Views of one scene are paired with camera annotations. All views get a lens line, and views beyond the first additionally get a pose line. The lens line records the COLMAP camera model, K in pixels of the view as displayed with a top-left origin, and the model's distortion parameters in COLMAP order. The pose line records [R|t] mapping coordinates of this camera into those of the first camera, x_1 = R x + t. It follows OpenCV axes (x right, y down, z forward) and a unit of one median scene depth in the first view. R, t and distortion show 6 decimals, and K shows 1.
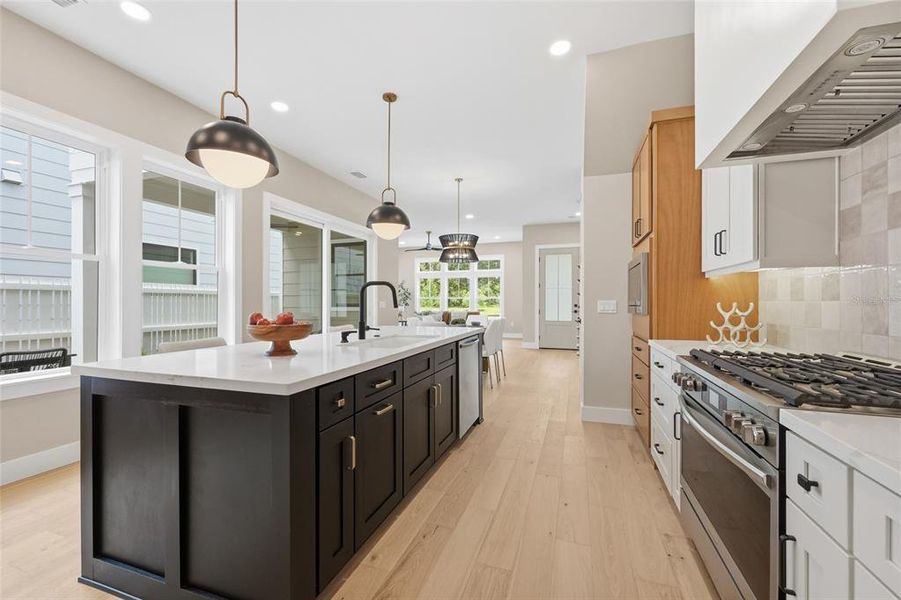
lens RADIAL K [[404.9, 0, 447.1], [0, 404.9, 303.5], [0, 0, 1]] dist [-0.001128, -0.000361]
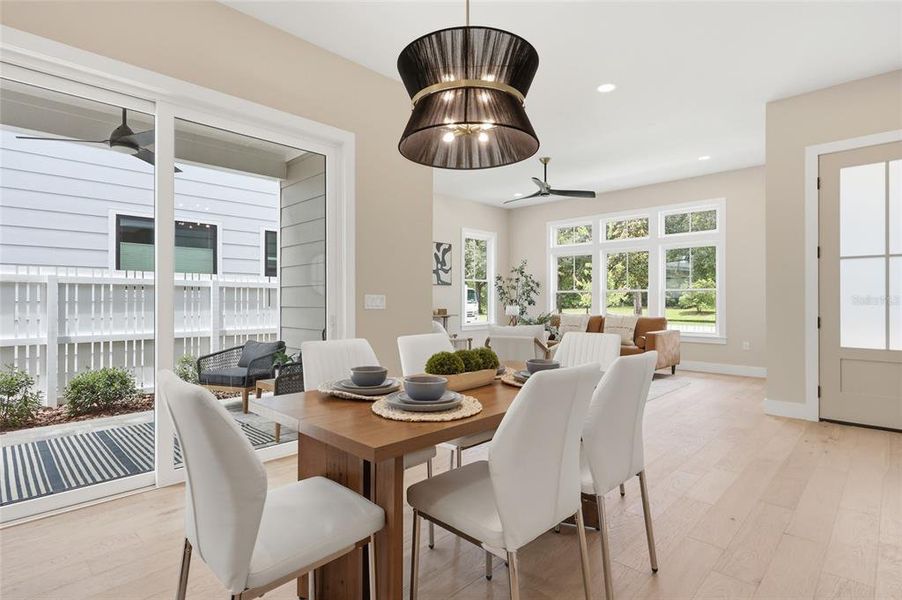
lens RADIAL K [[454.9, 0, 457.4], [0, 454.9, 298.3], [0, 0, 1]] dist [-0.003685, -0.000960]
pose [[0.901877, -0.000963, -0.431992, 0.109893], [-0.001596, 0.999983, -0.005561, -0.000206], [0.431990, 0.005704, 0.901861, 0.486782]]
